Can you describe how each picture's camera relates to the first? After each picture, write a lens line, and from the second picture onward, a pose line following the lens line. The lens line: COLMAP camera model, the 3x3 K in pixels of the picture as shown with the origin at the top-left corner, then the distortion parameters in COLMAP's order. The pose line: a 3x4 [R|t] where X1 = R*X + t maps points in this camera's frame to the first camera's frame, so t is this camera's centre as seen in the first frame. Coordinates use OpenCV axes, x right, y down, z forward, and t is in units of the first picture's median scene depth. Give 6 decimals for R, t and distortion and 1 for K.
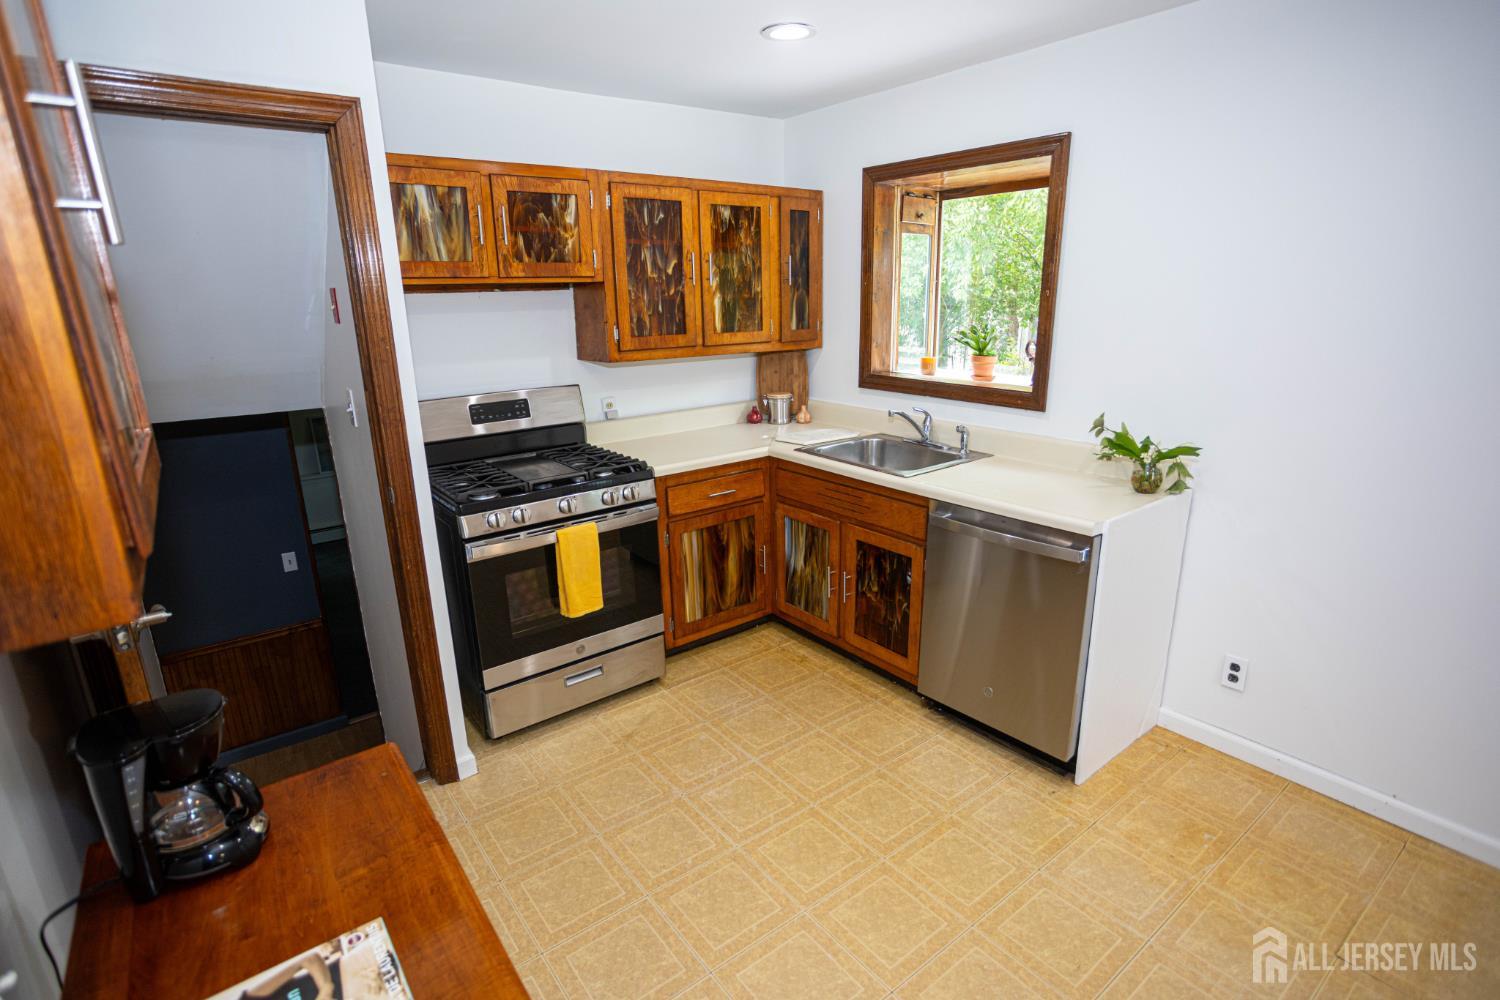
lens RADIAL K [[742.2, 0, 754.2], [0, 742.2, 500.0], [0, 0, 1]] dist [-0.022540, 0.007205]
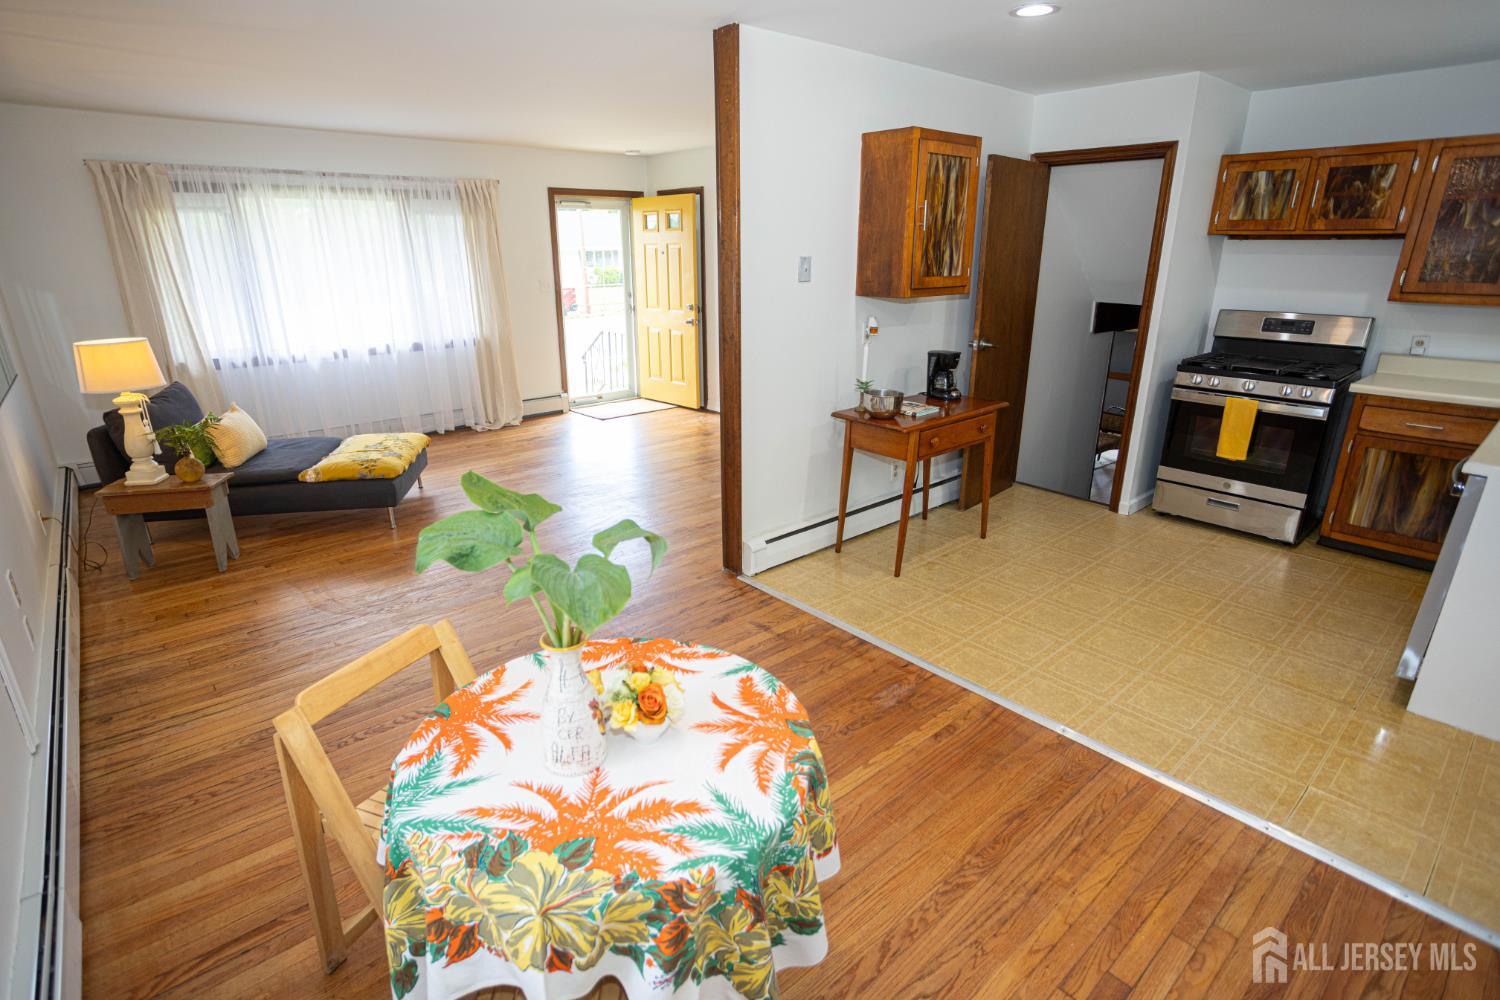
lens RADIAL K [[742.2, 0, 748.0], [0, 742.2, 500.5], [0, 0, 1]] dist [-0.022540, 0.007205]
pose [[0.052953, 0.345450, -0.936942, 1.116853], [-0.268569, 0.908615, 0.319827, 0.013070], [0.961804, 0.234698, 0.140891, -0.123377]]
